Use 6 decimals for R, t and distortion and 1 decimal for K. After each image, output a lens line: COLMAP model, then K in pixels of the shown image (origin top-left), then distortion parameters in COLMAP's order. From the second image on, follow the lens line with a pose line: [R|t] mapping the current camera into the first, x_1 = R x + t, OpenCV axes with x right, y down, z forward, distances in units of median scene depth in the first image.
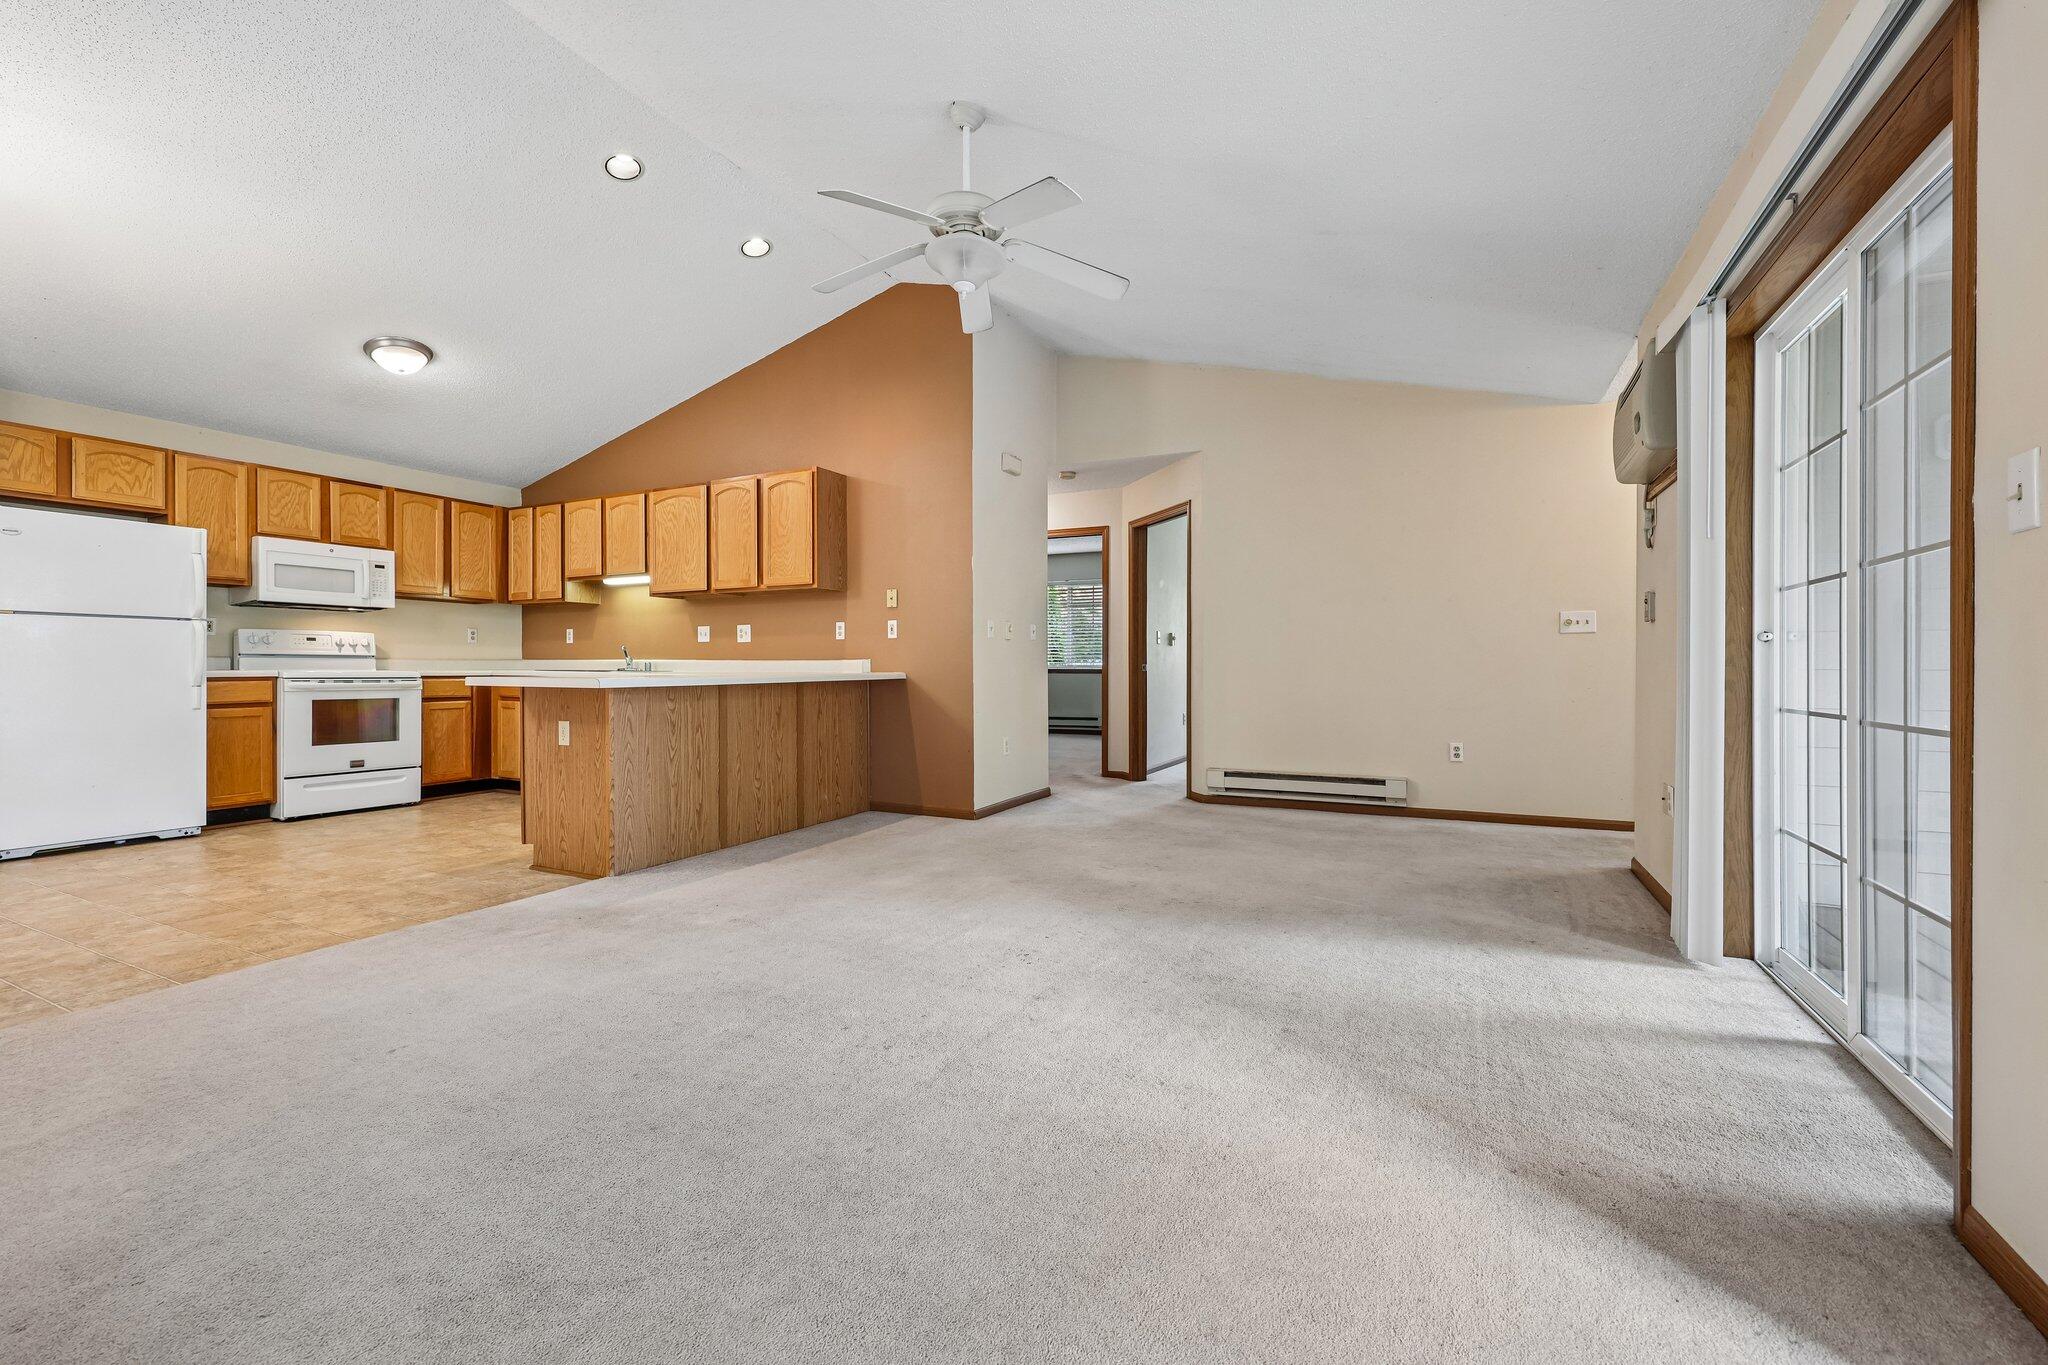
lens RADIAL K [[846.4, 0, 1024.8], [0, 846.4, 668.4], [0, 0, 1]] dist [0.001720, 0.000453]
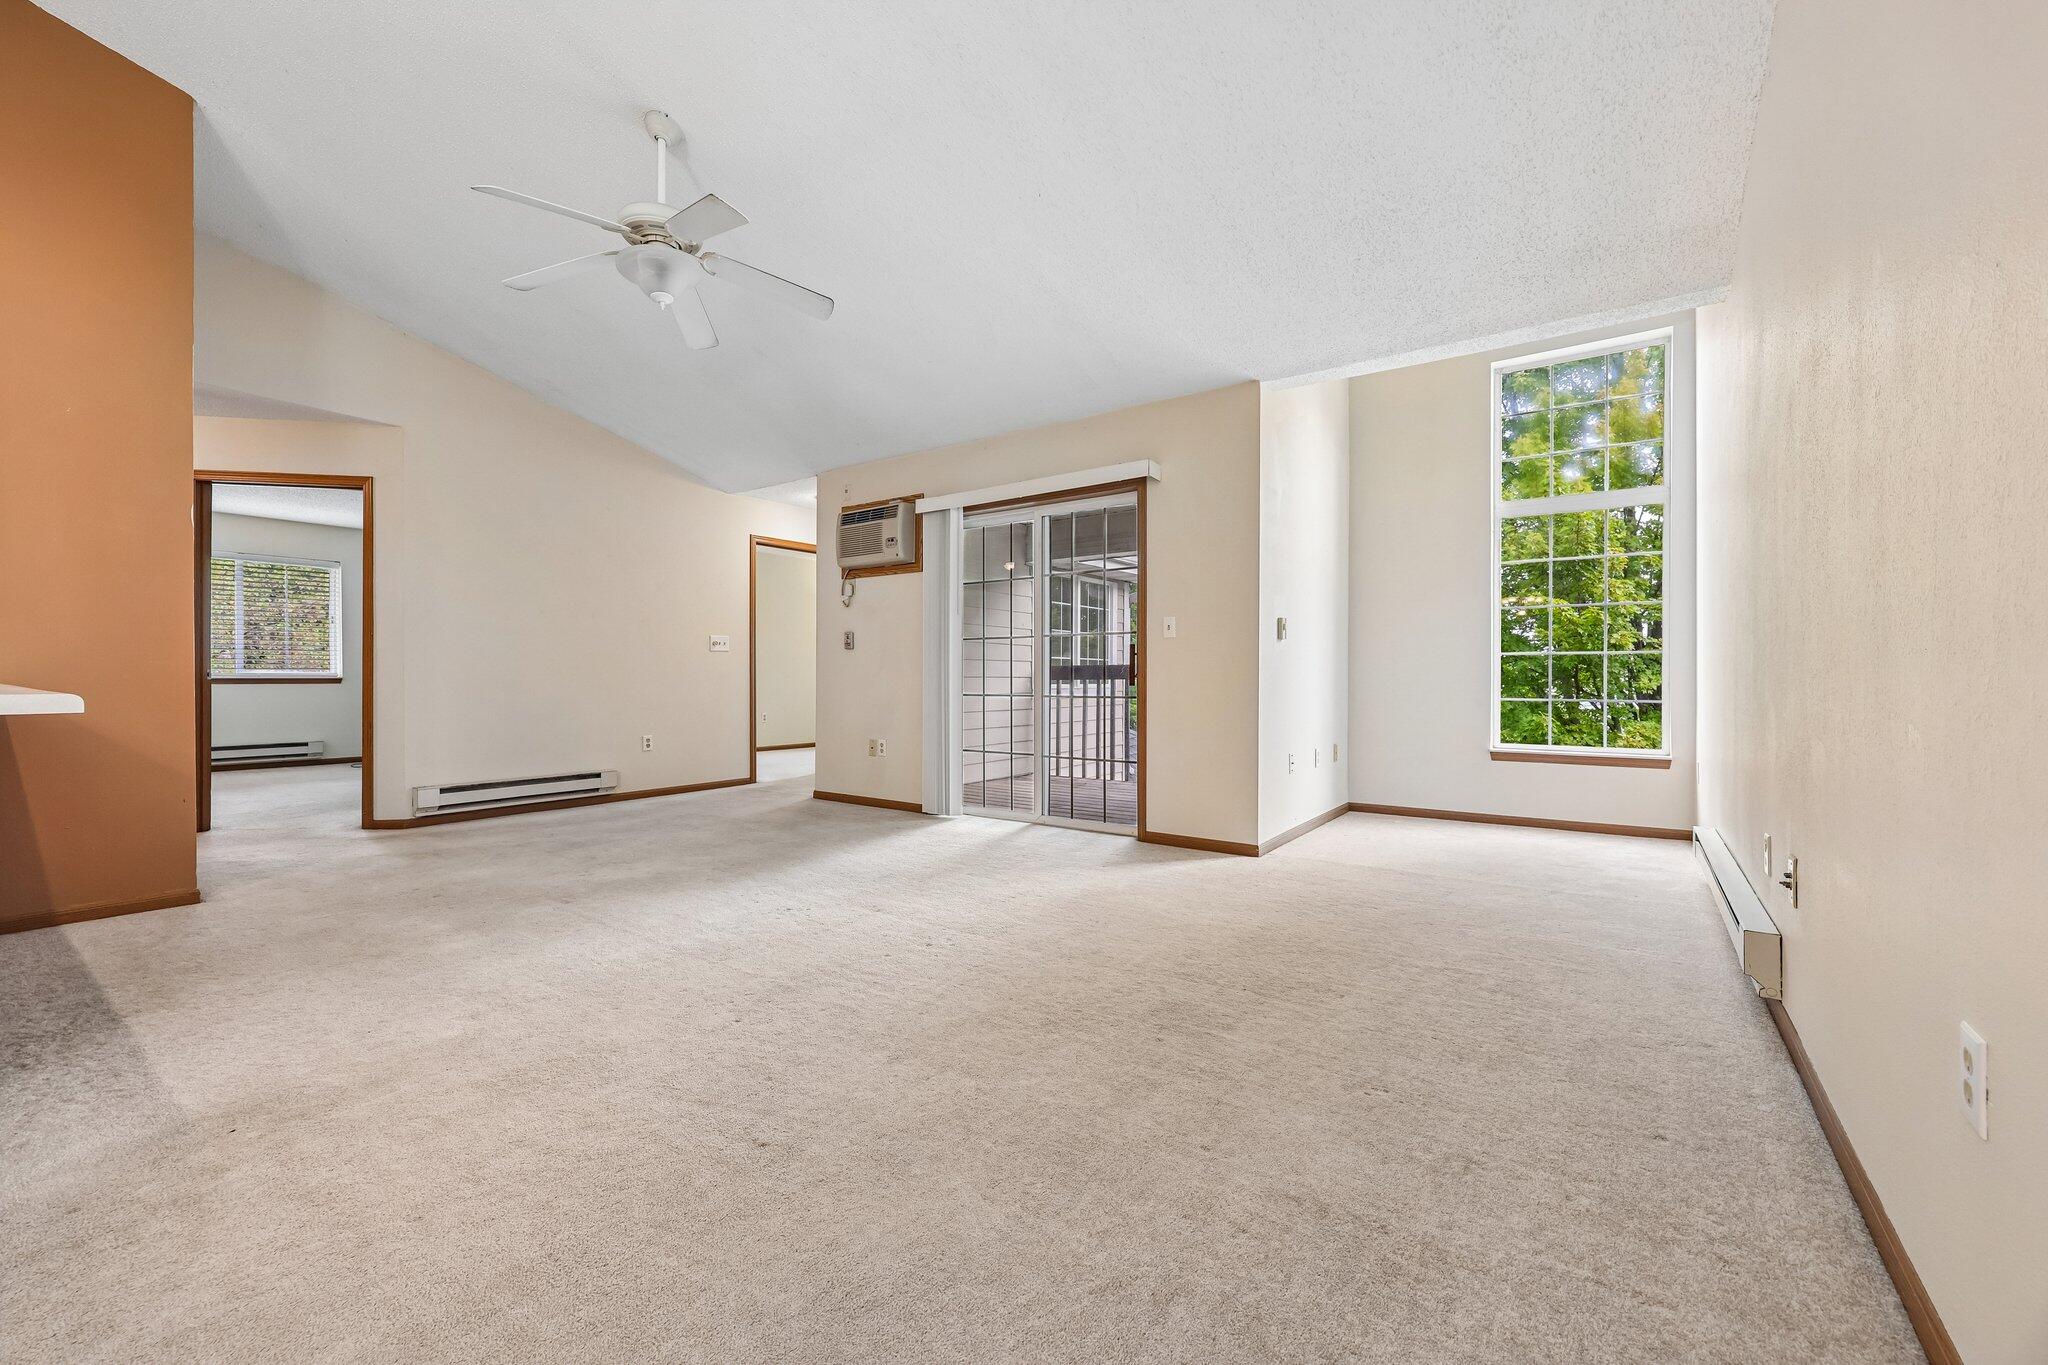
lens RADIAL K [[822.1, 0, 1030.7], [0, 822.1, 678.5], [0, 0, 1]] dist [-0.000406, -0.000010]
pose [[0.152787, -0.002101, 0.988257, -0.545494], [0.000811, 0.999998, 0.002001, 0.001699], [-0.988259, 0.000496, 0.152788, 0.232091]]
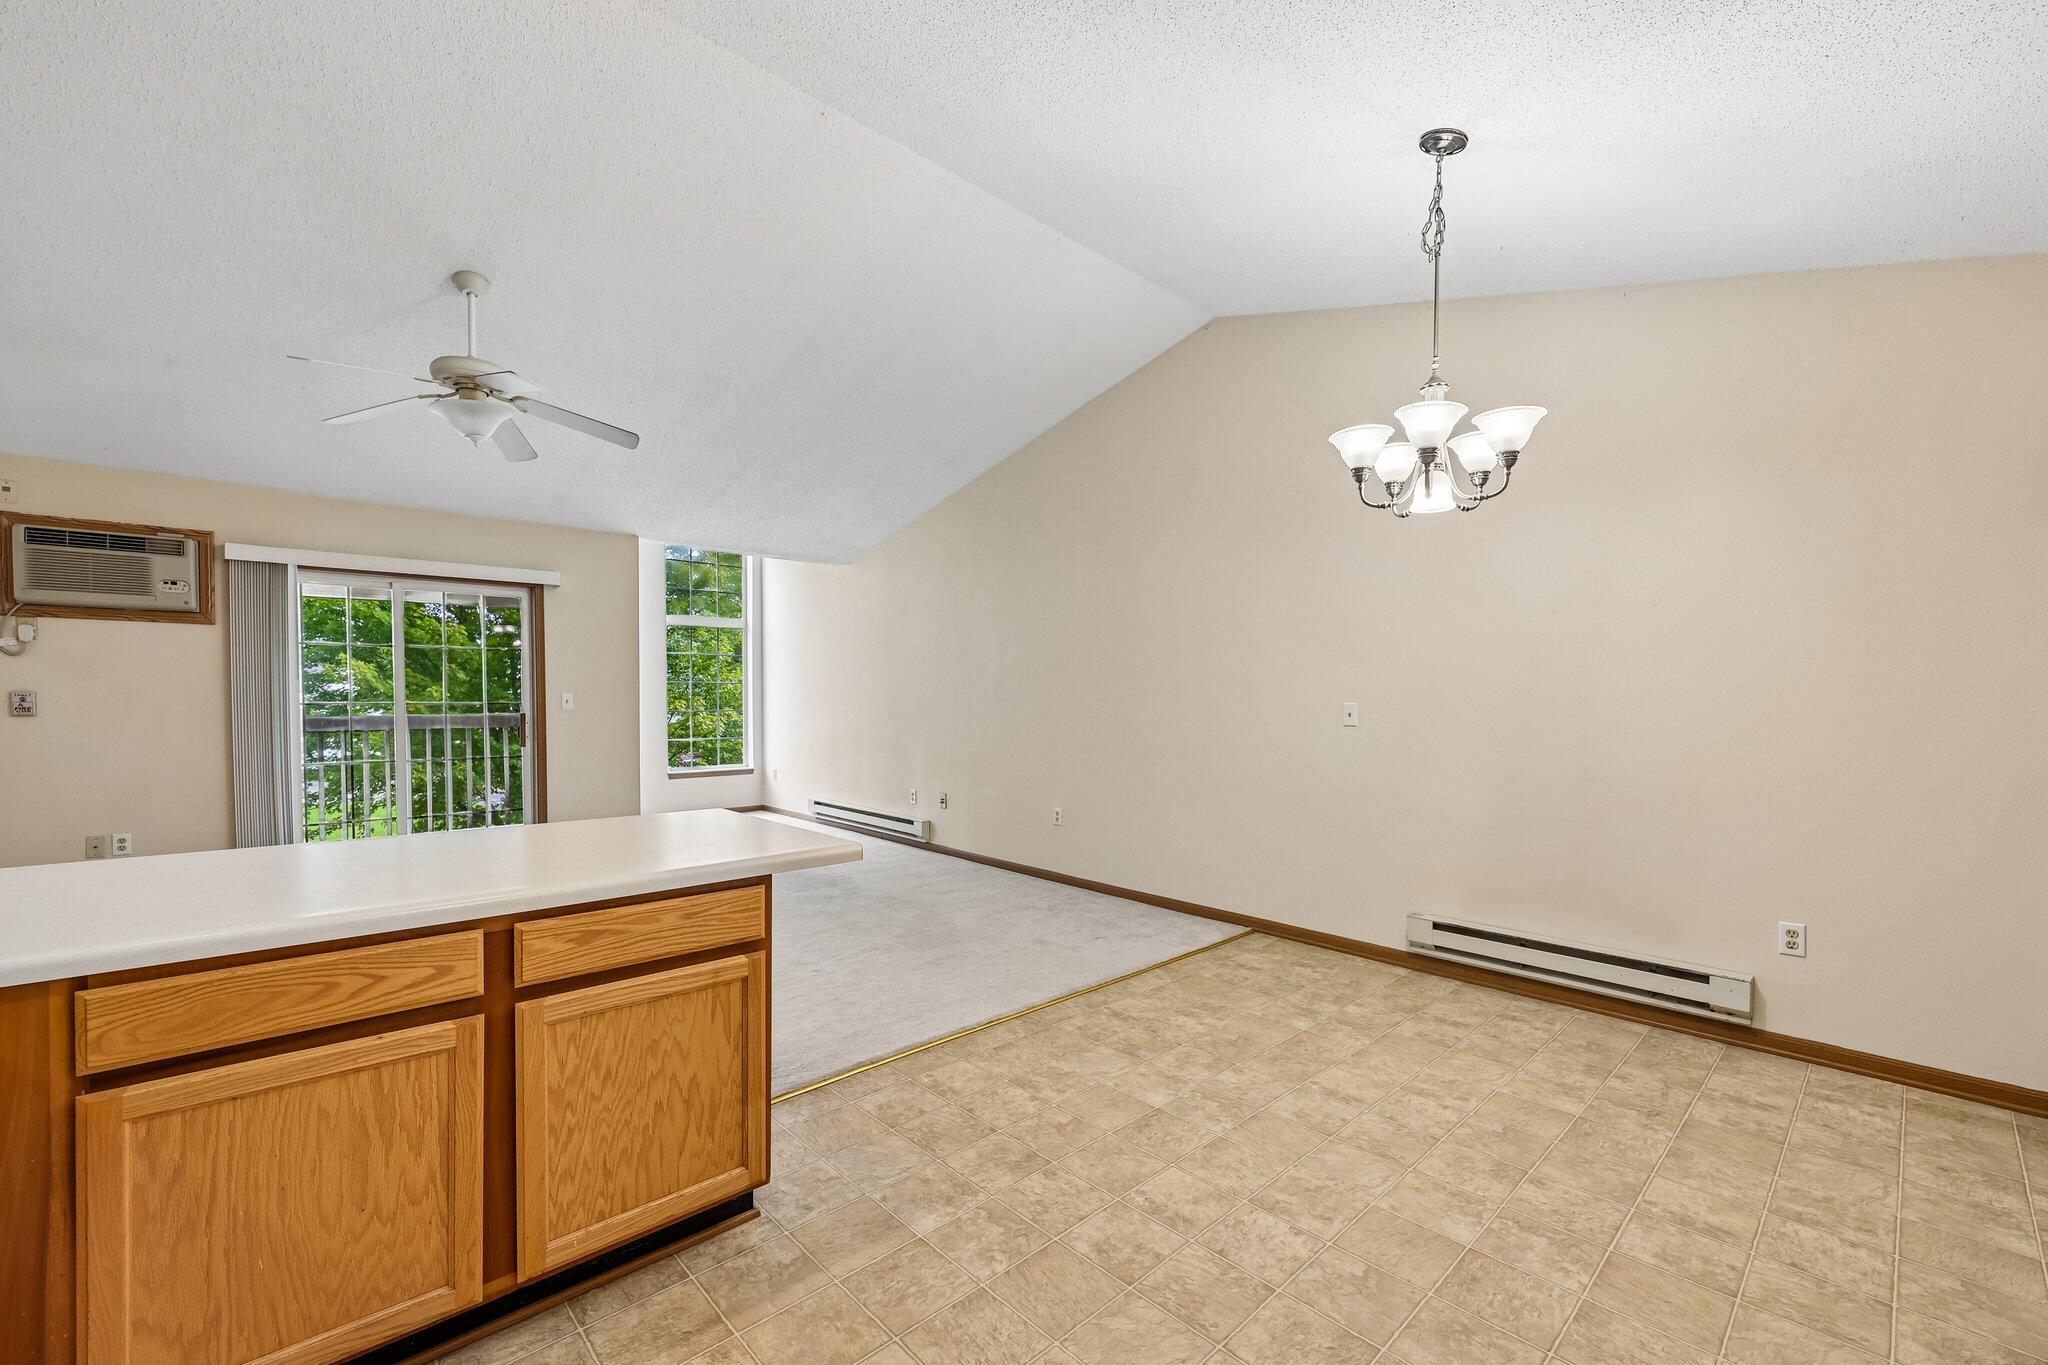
lens RADIAL K [[837.9, 0, 1026.1], [0, 837.9, 712.7], [0, 0, 1]] dist [0.001719, -0.000176]
pose [[-0.938428, -0.015141, 0.345143, -0.660766], [-0.006417, 0.999631, 0.026404, -0.064297], [-0.345416, 0.022564, -0.938178, 1.028665]]
